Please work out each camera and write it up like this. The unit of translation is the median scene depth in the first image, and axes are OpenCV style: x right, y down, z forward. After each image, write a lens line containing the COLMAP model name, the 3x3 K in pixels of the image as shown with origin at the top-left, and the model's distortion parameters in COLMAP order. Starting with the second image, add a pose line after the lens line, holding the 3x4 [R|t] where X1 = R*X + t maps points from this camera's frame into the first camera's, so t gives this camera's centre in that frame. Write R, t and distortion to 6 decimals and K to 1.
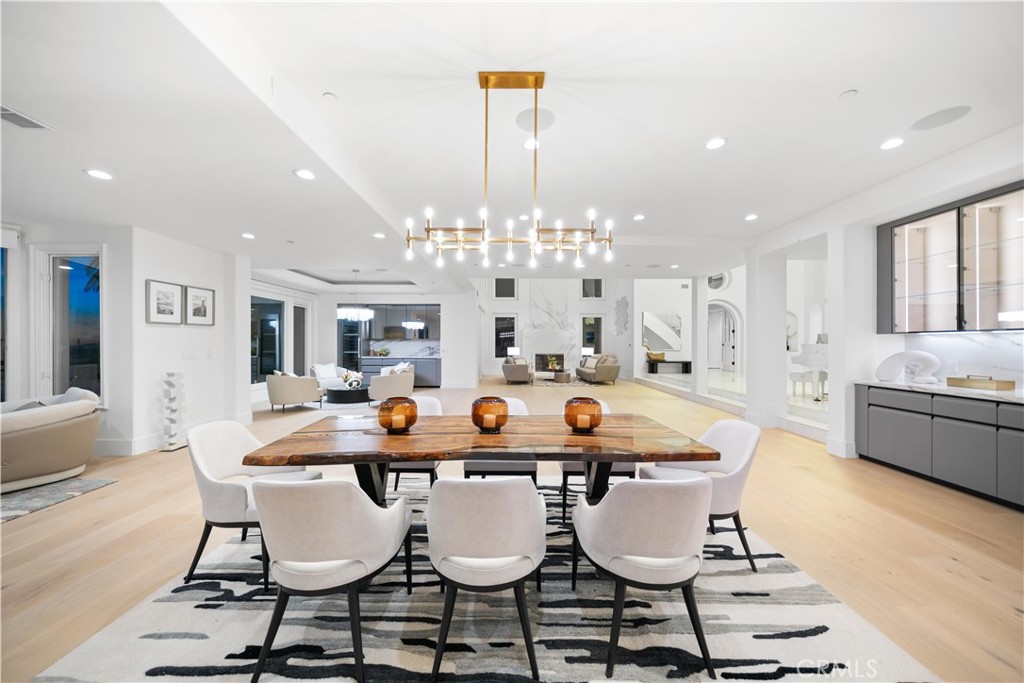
lens RADIAL K [[350.0, 0, 511.2], [0, 350.0, 340.9], [0, 0, 1]] dist [-0.001622, -0.000038]
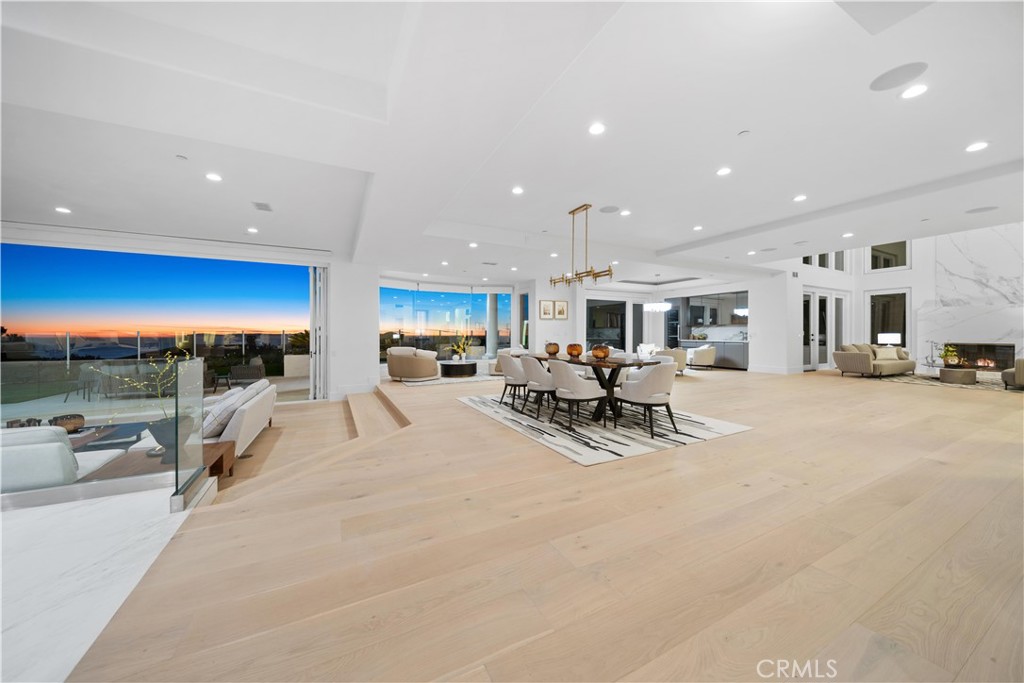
lens RADIAL K [[350.0, 0, 508.2], [0, 350.0, 334.9], [0, 0, 1]] dist [-0.001622, -0.000038]
pose [[0.443325, 0.000948, -0.896360, 0.760765], [0.003800, 0.999988, 0.002938, 0.038711], [0.896353, -0.004709, 0.443316, -0.189408]]
